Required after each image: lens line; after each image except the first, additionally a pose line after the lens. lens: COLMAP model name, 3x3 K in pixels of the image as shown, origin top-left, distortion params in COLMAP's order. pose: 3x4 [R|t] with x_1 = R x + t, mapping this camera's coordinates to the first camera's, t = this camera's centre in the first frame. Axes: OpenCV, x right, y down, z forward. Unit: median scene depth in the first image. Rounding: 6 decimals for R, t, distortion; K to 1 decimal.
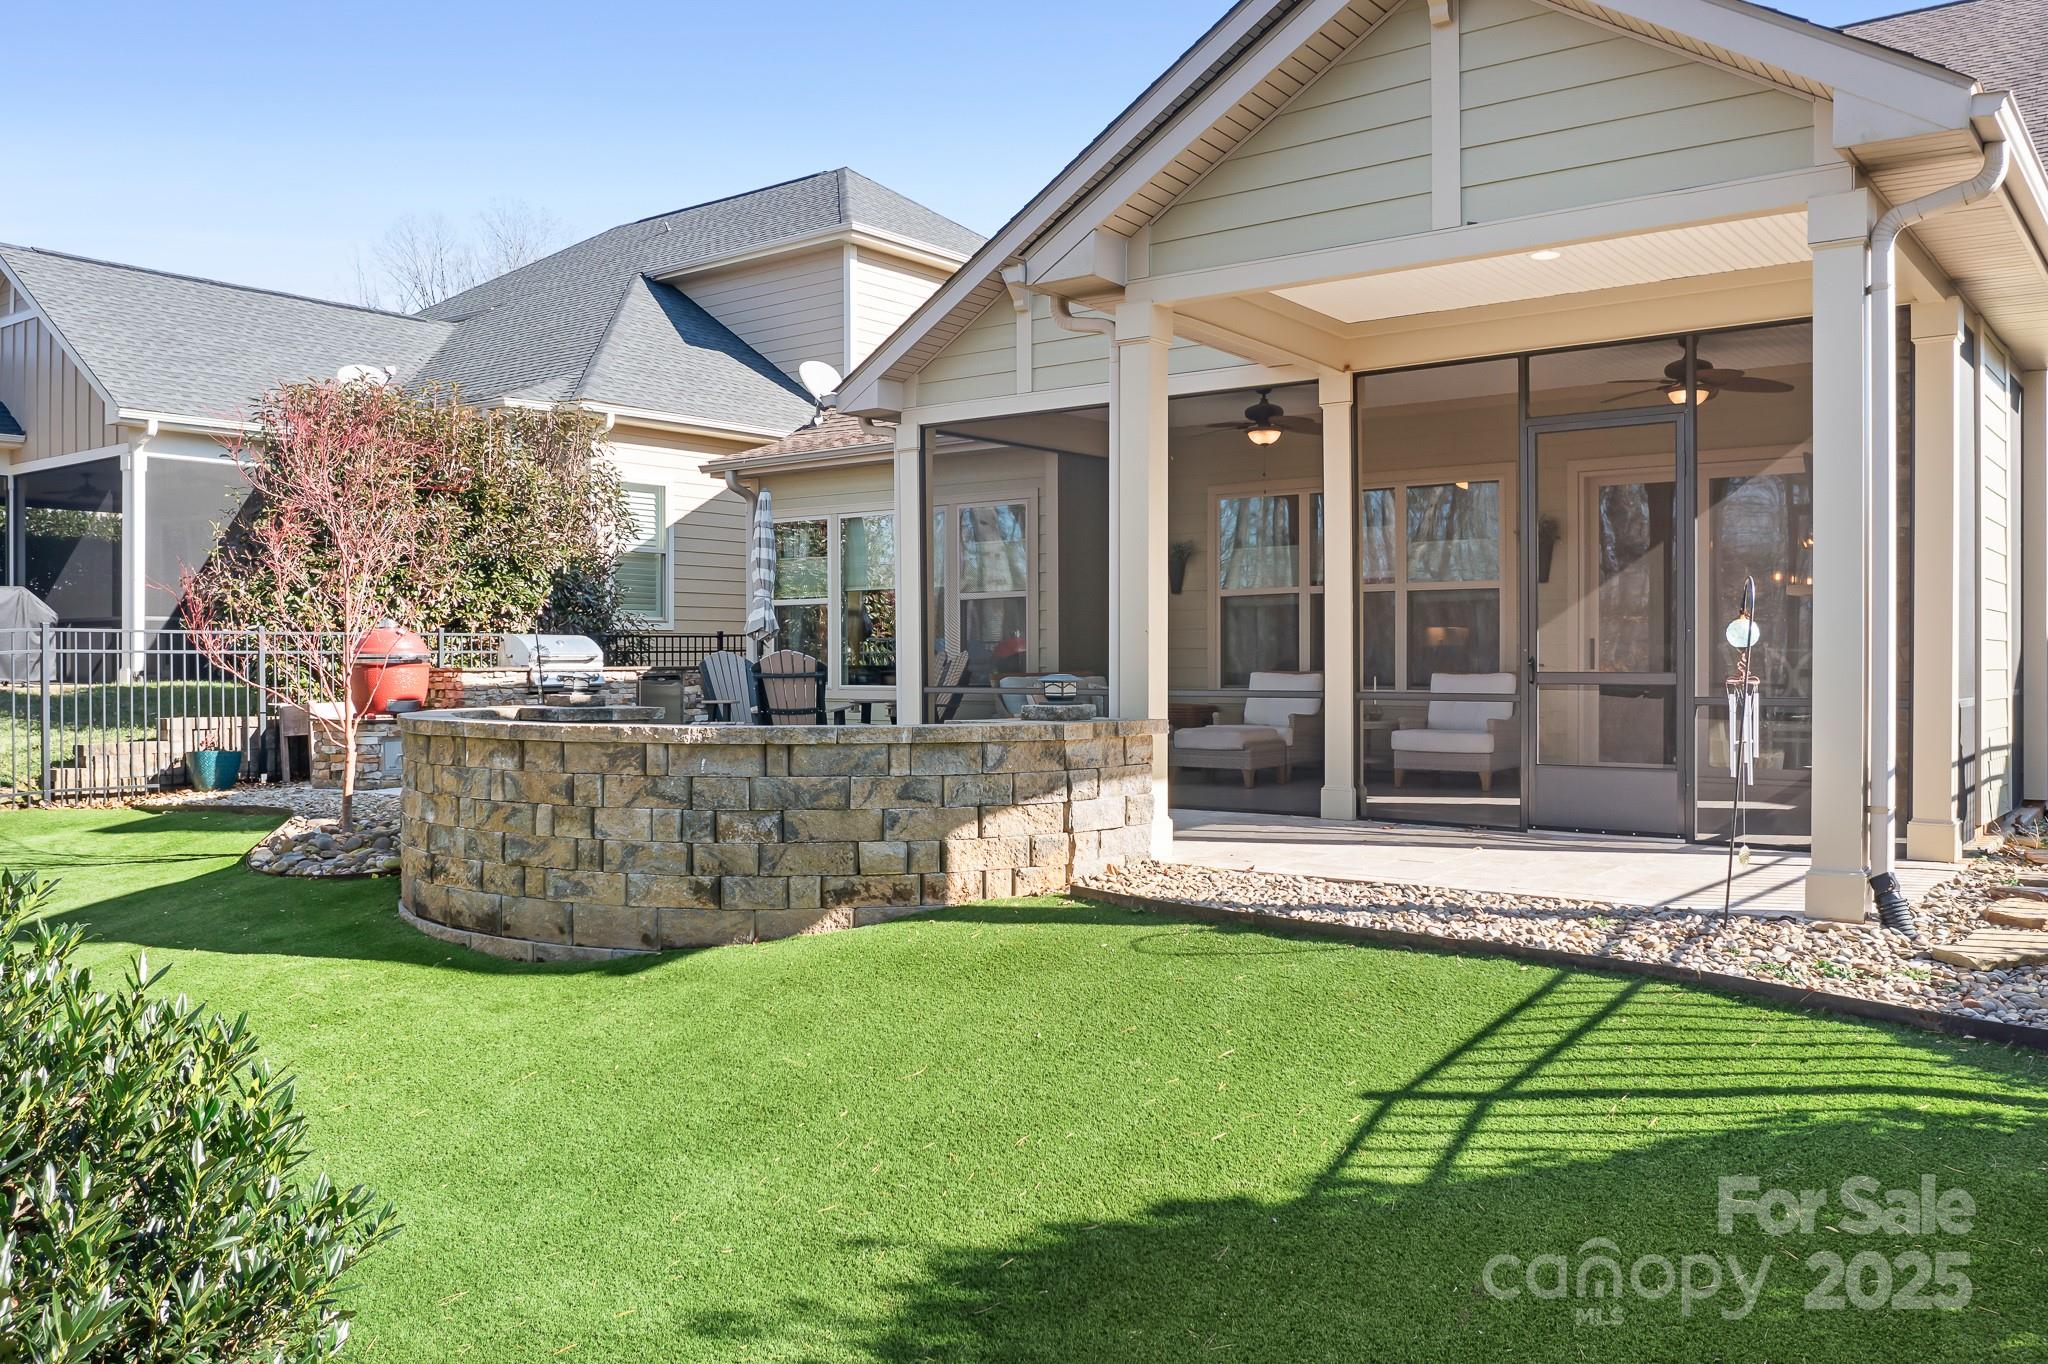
lens RADIAL K [[1649.2, 0, 998.3], [0, 1649.2, 618.6], [0, 0, 1]] dist [-0.010496, -0.001886]
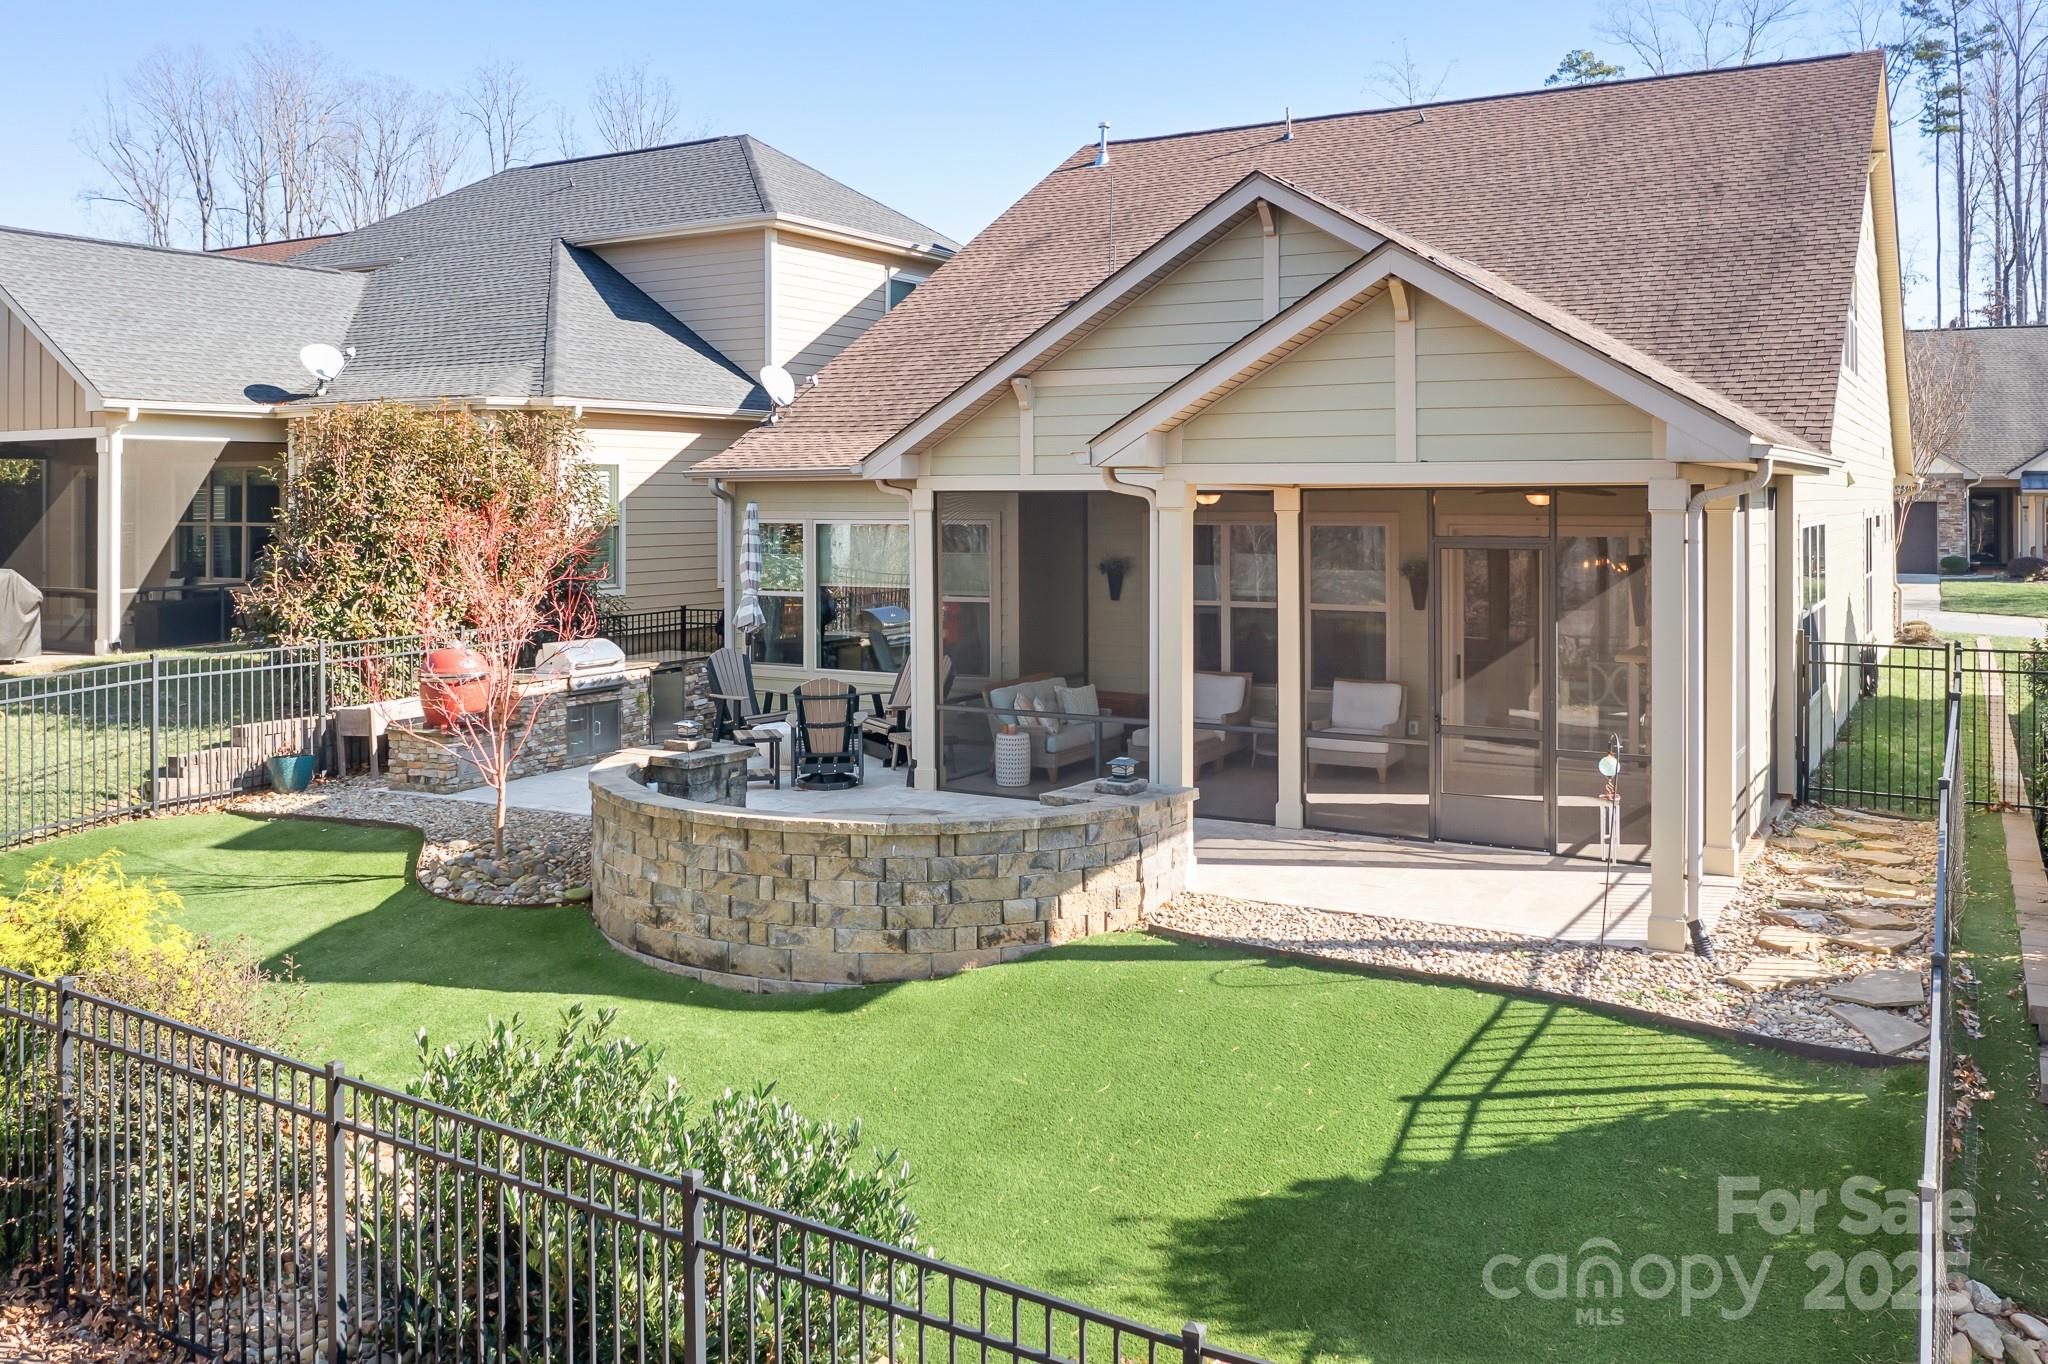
lens RADIAL K [[1649.2, 0, 1018.4], [0, 1649.2, 471.2], [0, 0, 1]] dist [-0.010496, -0.001886]
pose [[0.991835, 0.000064, 0.127528, -0.242780], [0.000771, 0.999979, -0.006500, -0.213813], [-0.127525, 0.006545, 0.991814, -0.381051]]
